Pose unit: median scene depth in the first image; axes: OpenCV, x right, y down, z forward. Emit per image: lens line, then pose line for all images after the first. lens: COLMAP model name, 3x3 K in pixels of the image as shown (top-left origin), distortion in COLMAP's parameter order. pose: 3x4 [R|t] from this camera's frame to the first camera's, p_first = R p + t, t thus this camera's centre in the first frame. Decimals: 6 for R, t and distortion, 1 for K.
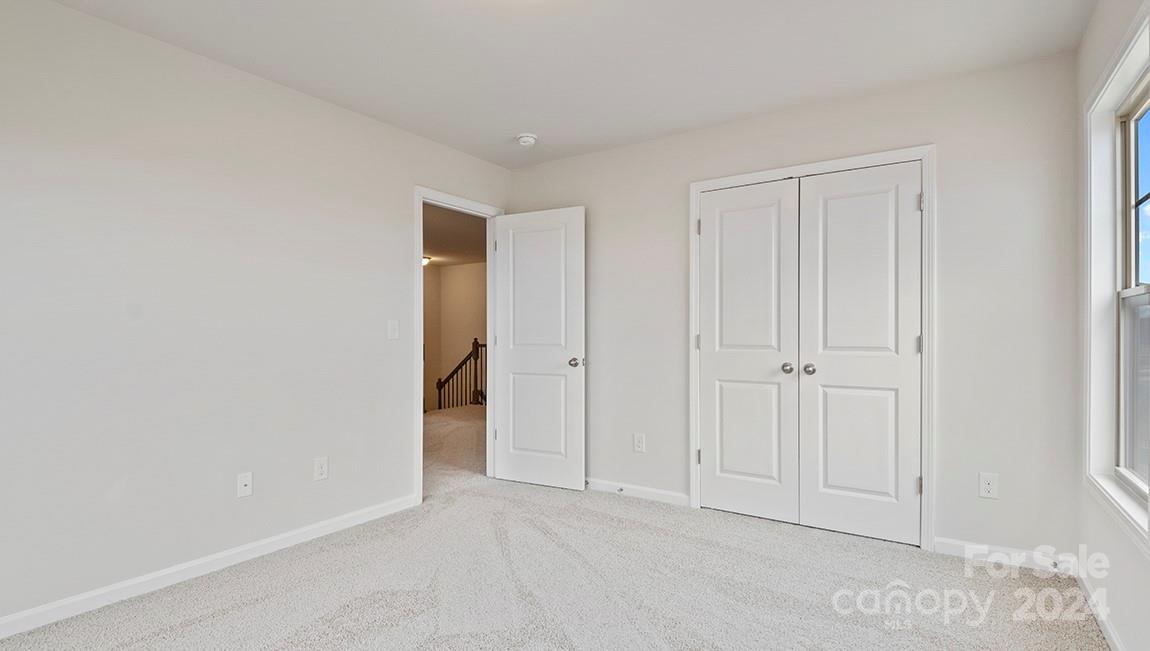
lens RADIAL K [[573.7, 0, 577.9], [0, 573.7, 327.8], [0, 0, 1]] dist [0.009315, -0.002829]
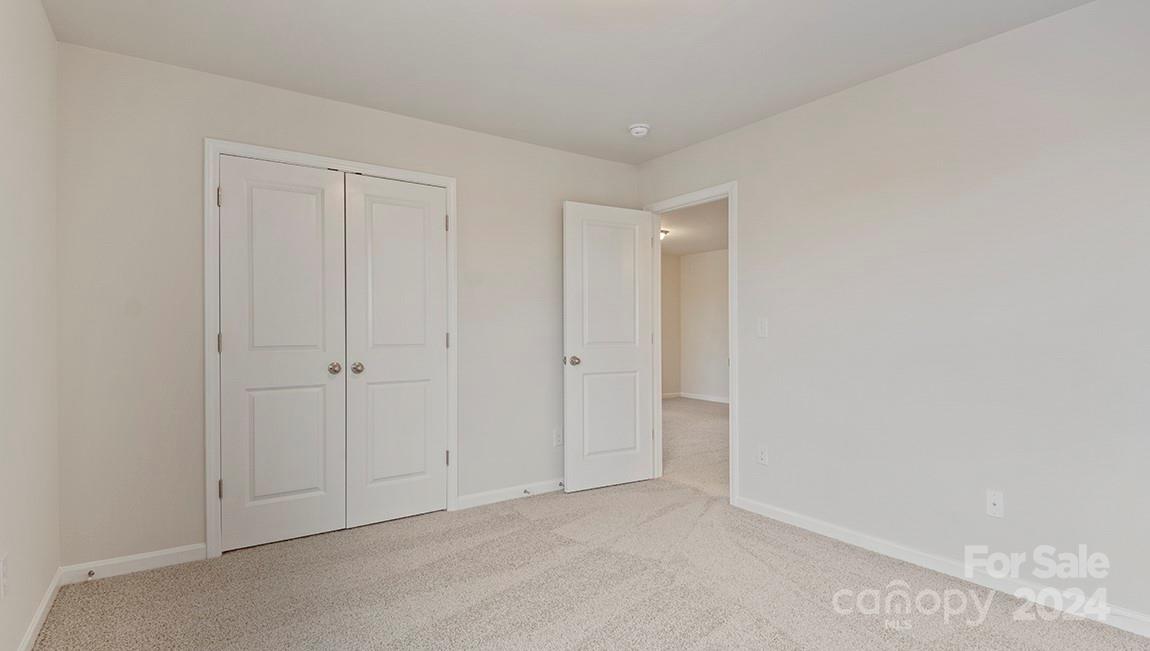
lens RADIAL K [[573.7, 0, 580.2], [0, 573.7, 323.5], [0, 0, 1]] dist [0.009315, -0.002829]
pose [[0.354905, 0.013702, 0.934802, -0.361578], [-0.007631, 0.999902, -0.011759, 0.003066], [-0.934871, -0.002960, 0.354974, 0.265955]]
